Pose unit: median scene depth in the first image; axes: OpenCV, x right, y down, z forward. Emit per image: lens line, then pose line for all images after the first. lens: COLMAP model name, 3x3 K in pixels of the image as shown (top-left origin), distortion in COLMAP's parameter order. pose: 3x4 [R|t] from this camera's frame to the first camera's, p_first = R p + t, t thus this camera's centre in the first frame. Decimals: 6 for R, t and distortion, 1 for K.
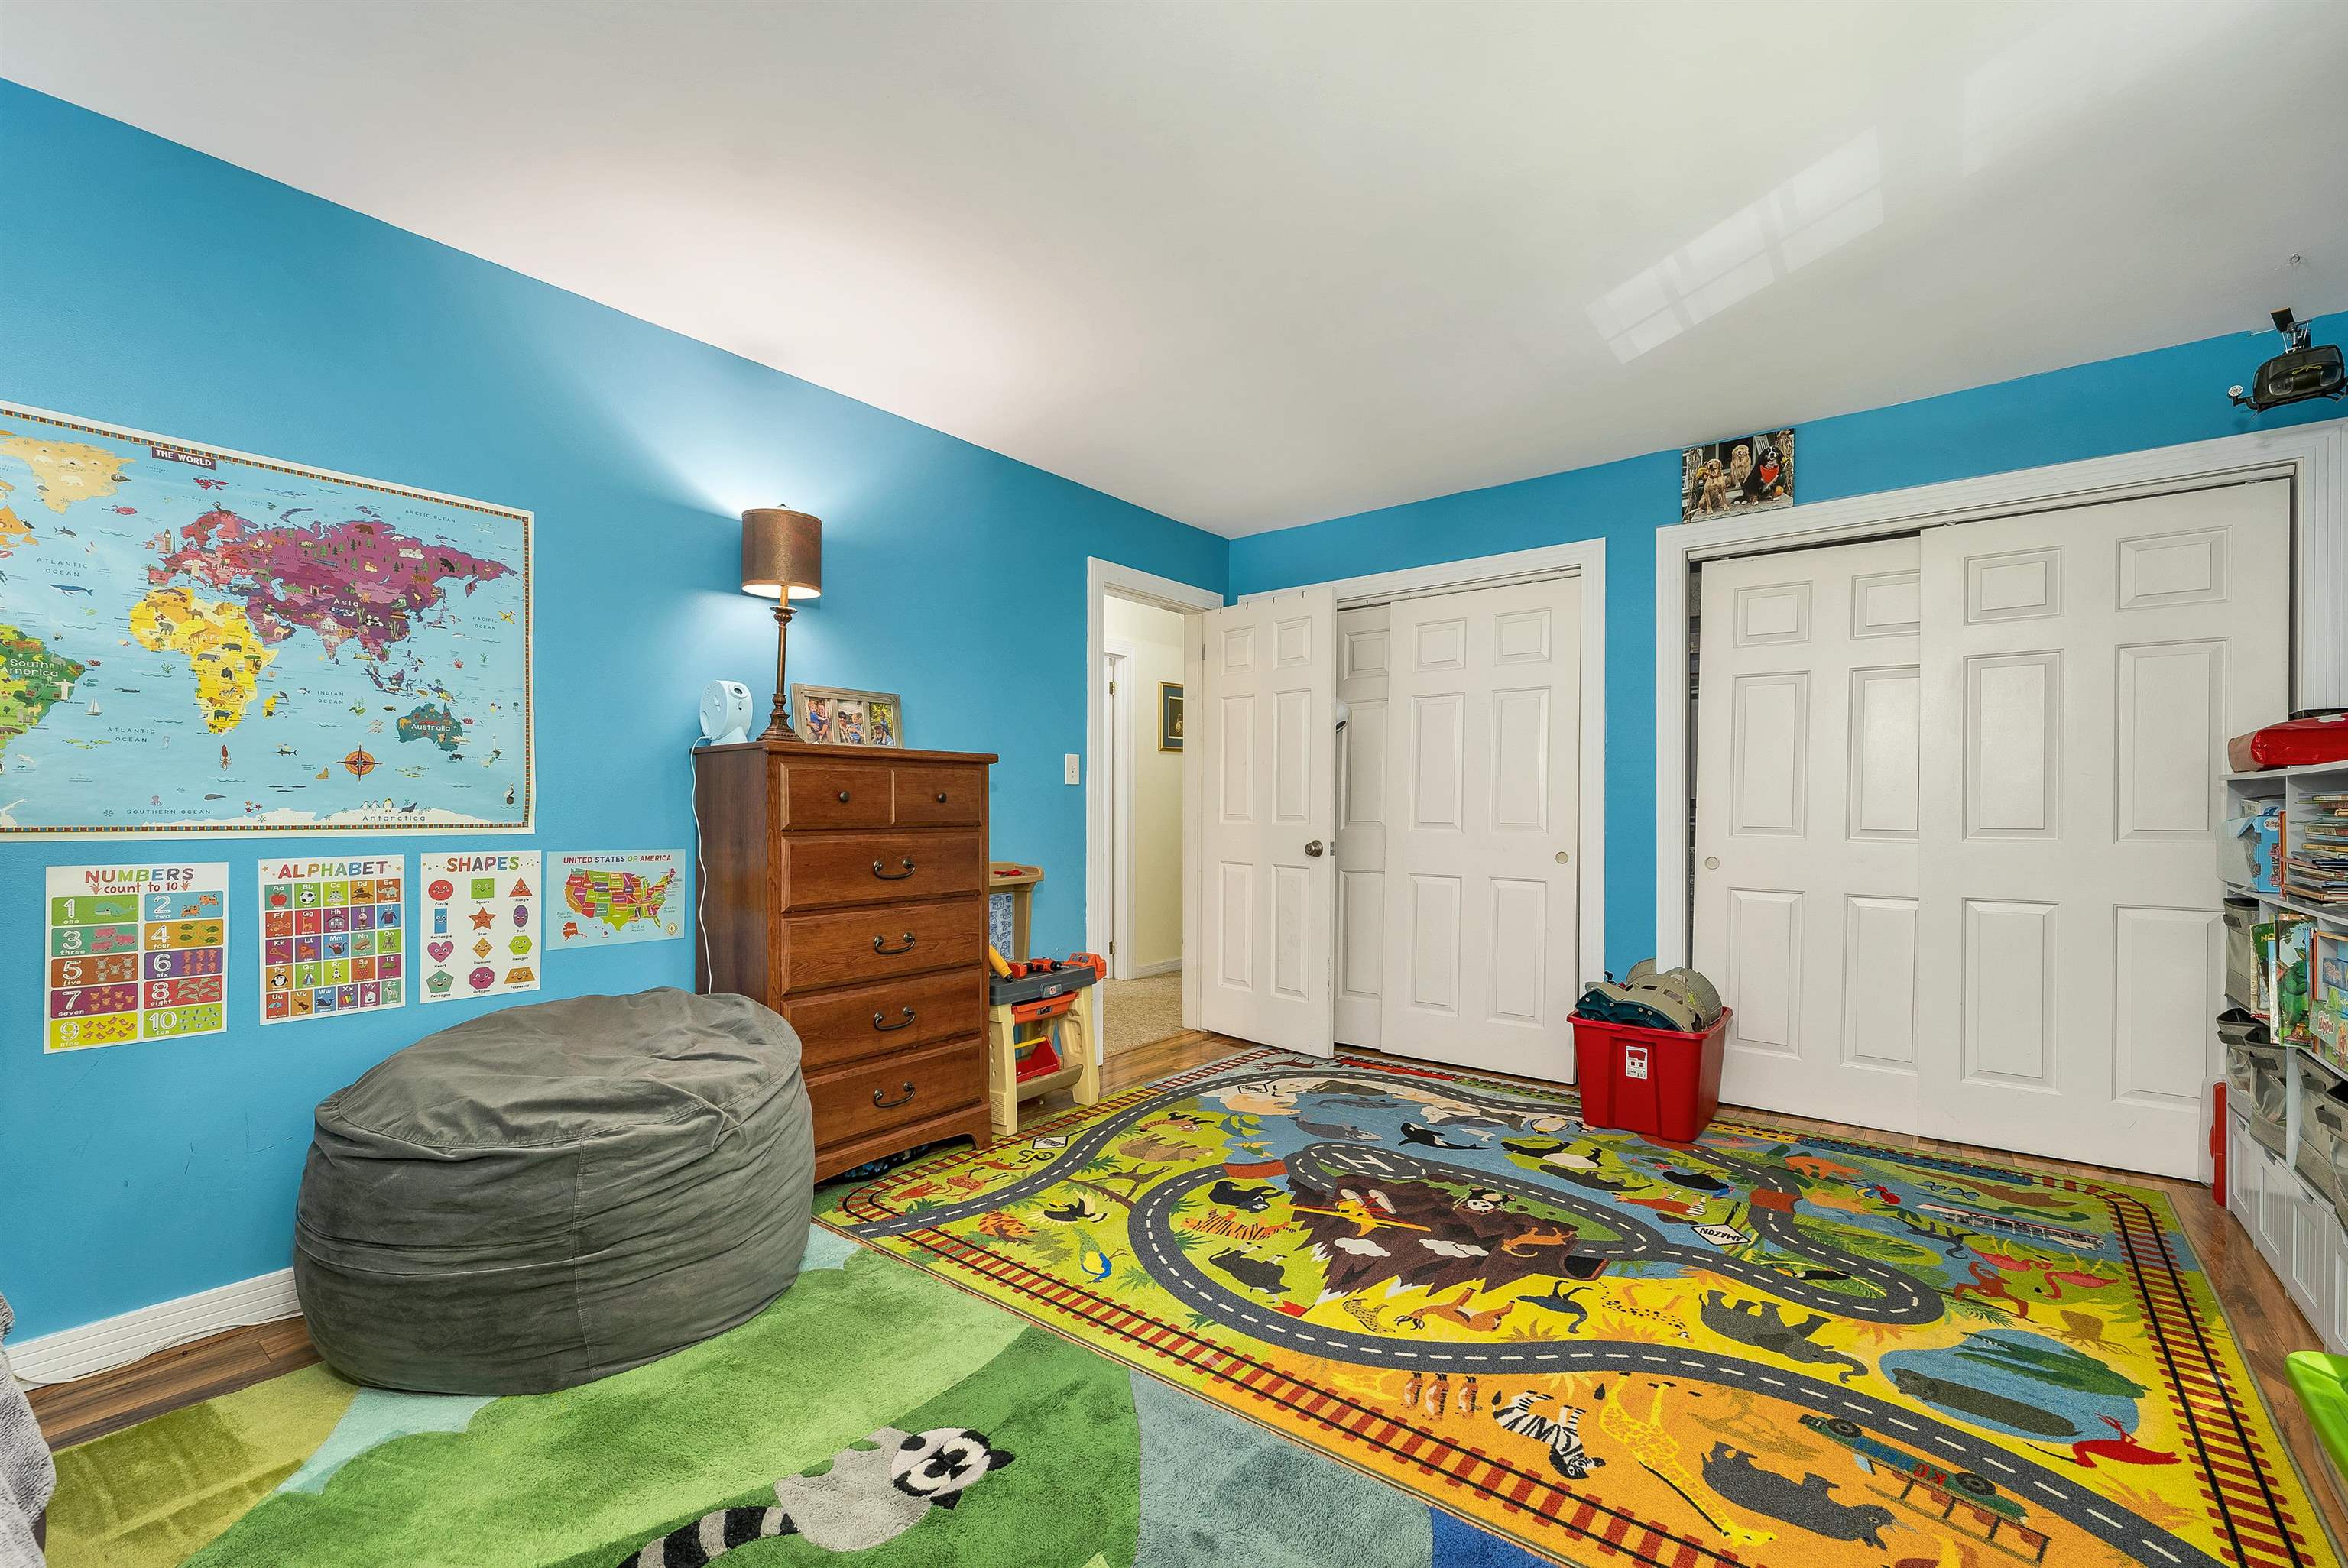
lens RADIAL K [[996.6, 0, 1170.8], [0, 996.6, 813.8], [0, 0, 1]] dist [0.002083, -0.000286]
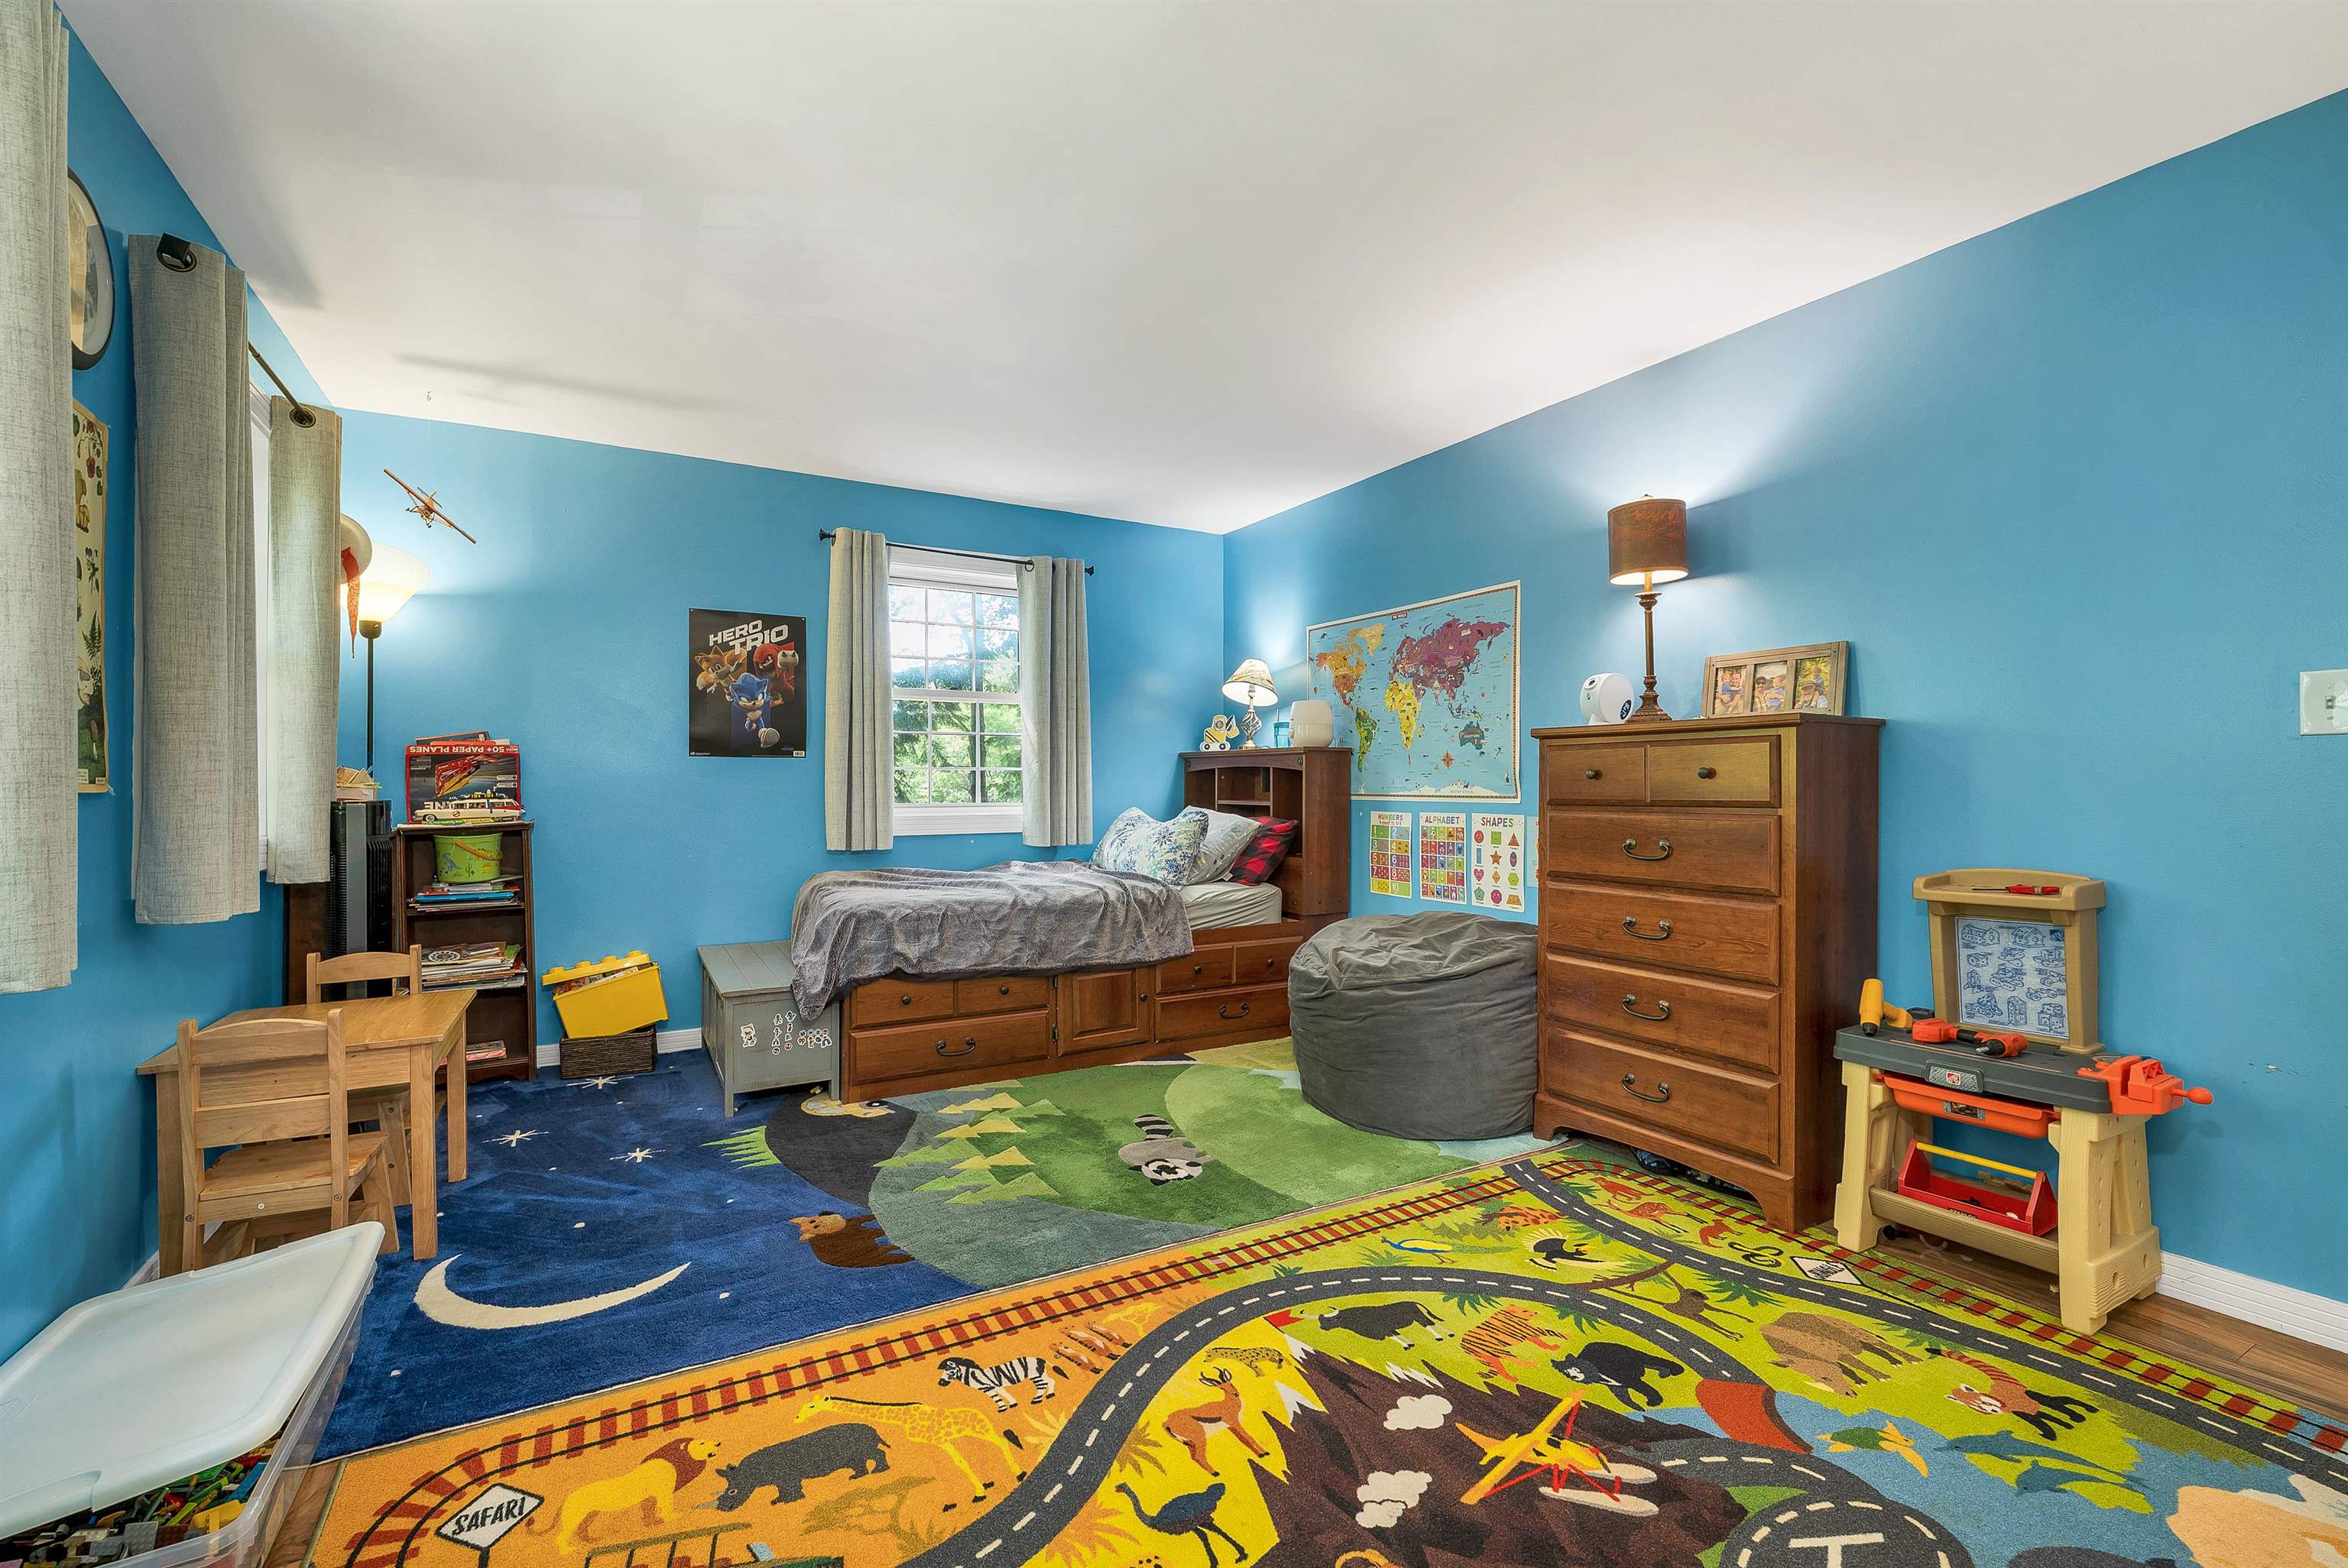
lens RADIAL K [[996.6, 0, 1167.9], [0, 996.6, 789.4], [0, 0, 1]] dist [0.002083, -0.000286]
pose [[-0.378231, 0.004159, -0.925702, 0.919473], [-0.004111, 0.999973, 0.006172, -0.007325], [0.925702, 0.006140, -0.378203, 1.117280]]
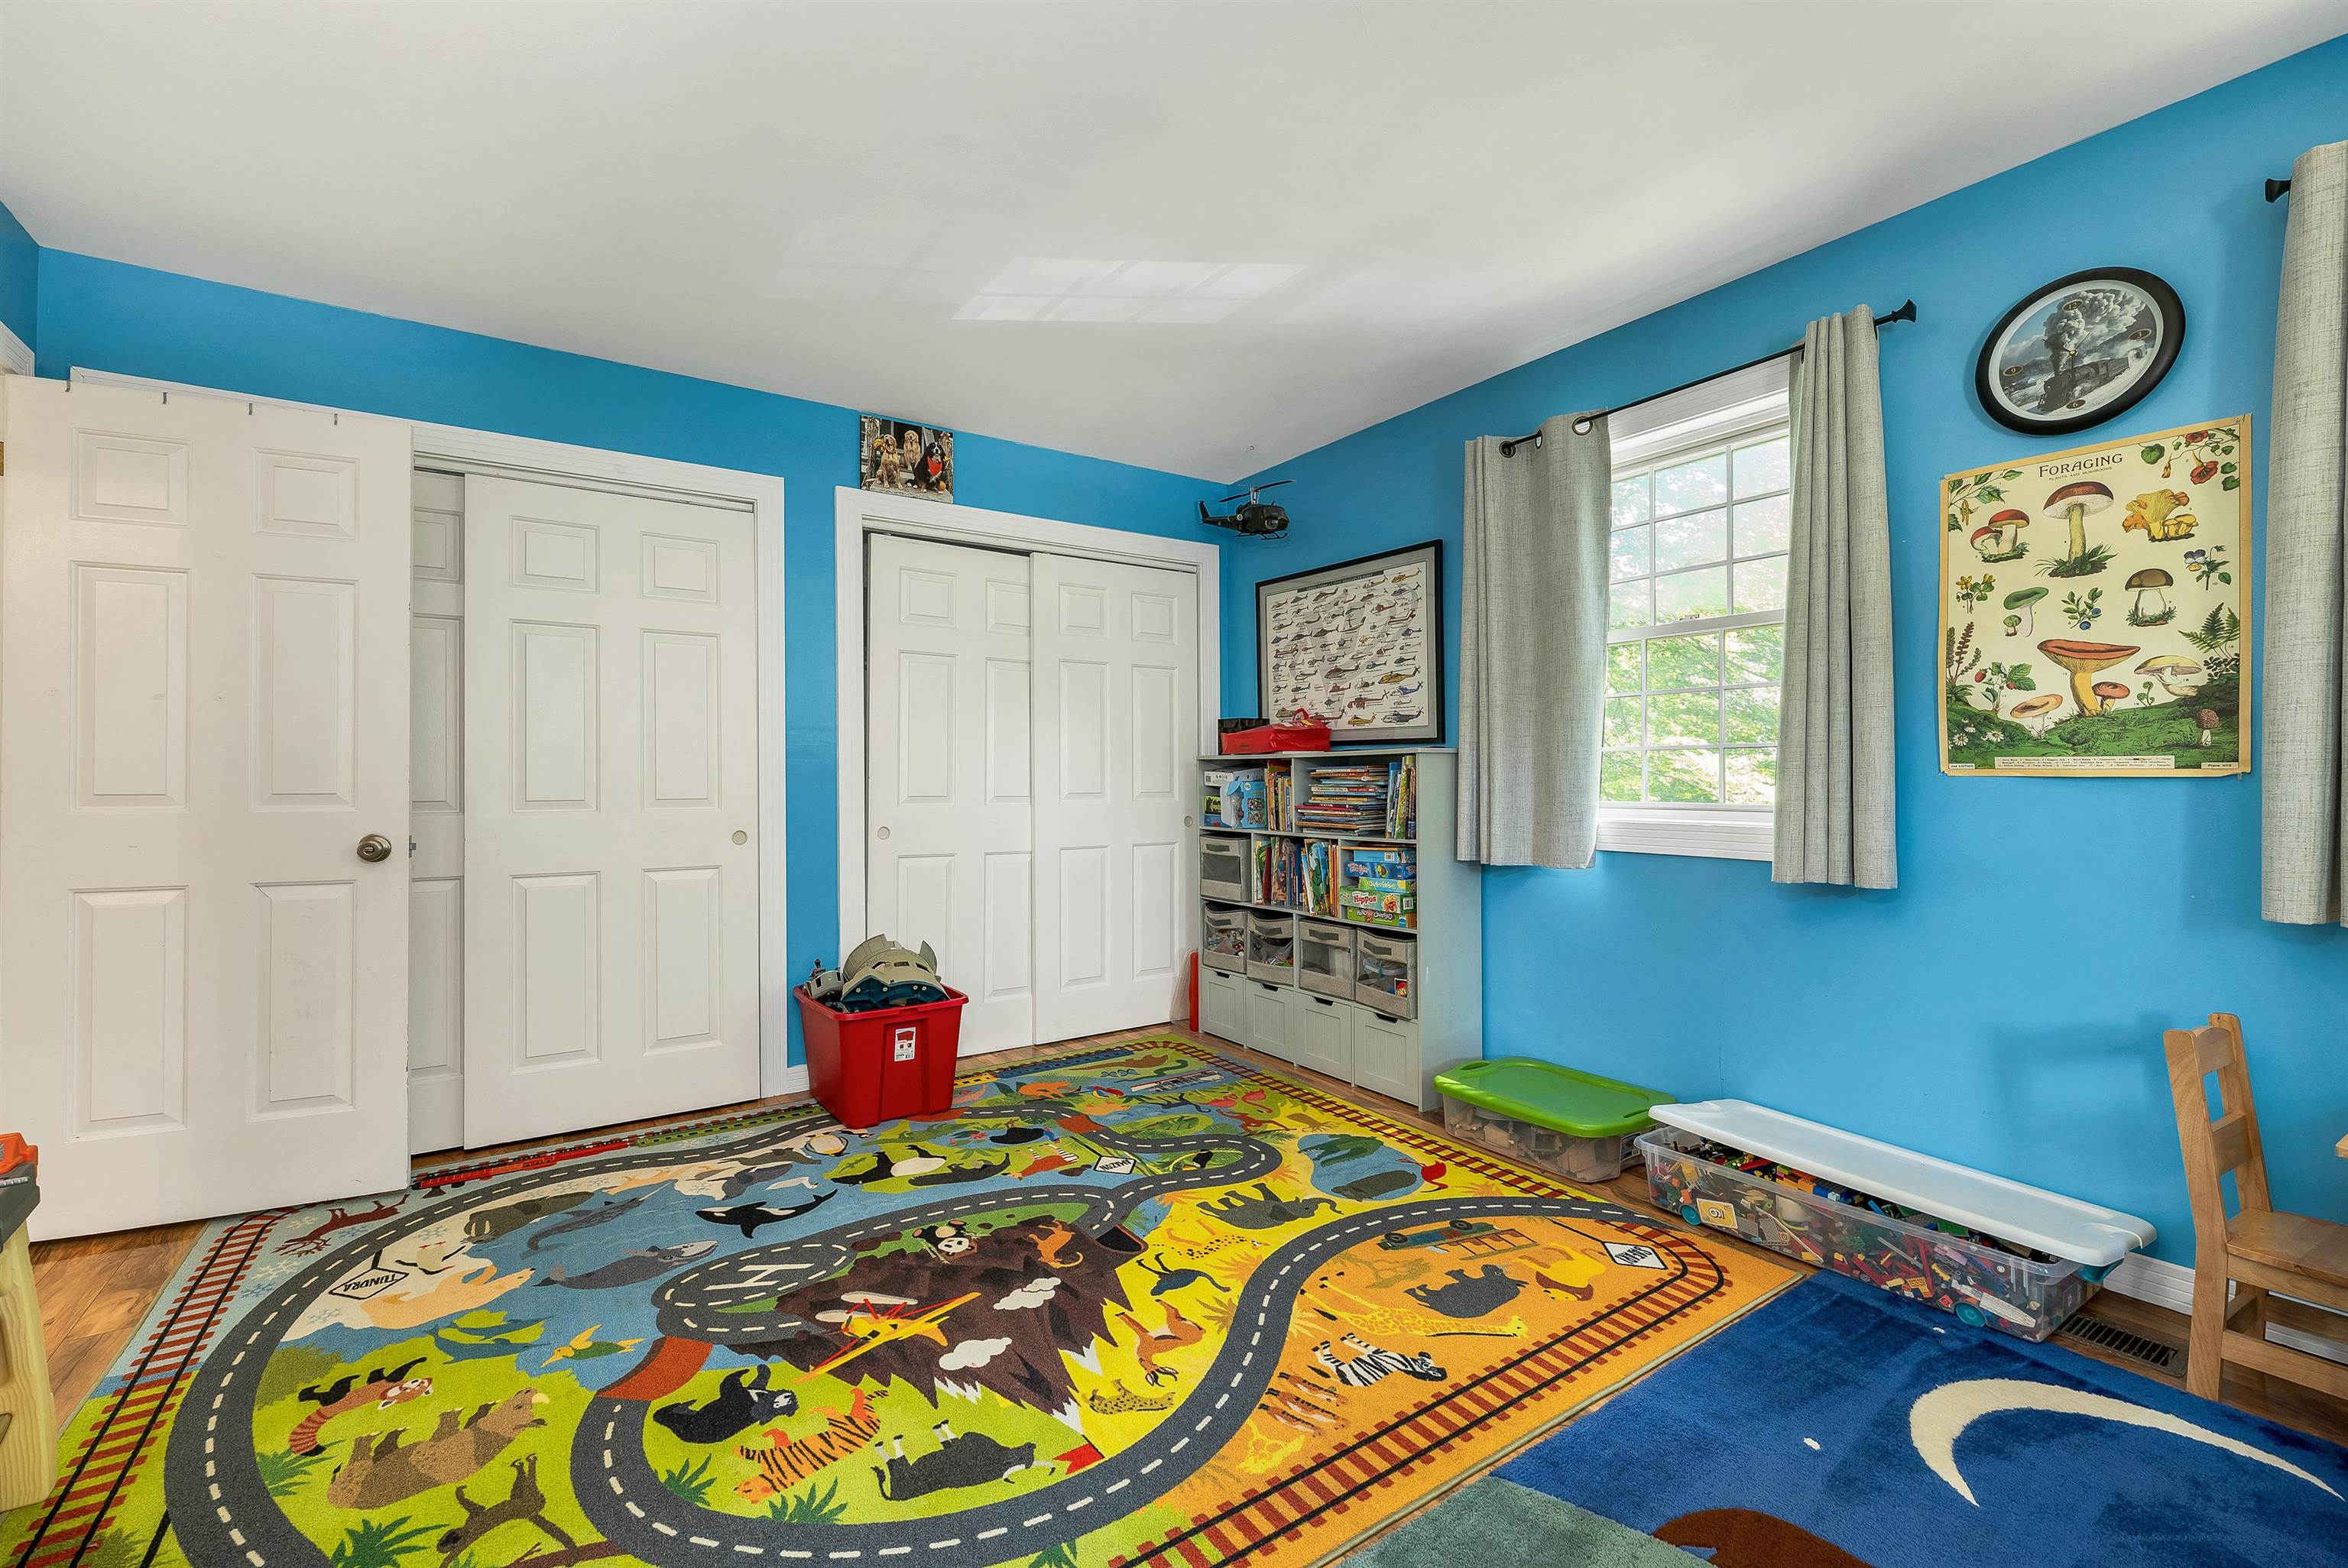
lens RADIAL K [[996.6, 0, 1164.6], [0, 996.6, 780.1], [0, 0, 1]] dist [0.002083, -0.000286]
pose [[0.303508, -0.003978, 0.952821, -0.499876], [0.010953, 0.999940, 0.000686, -0.003456], [-0.952766, 0.010228, 0.303533, 0.634591]]
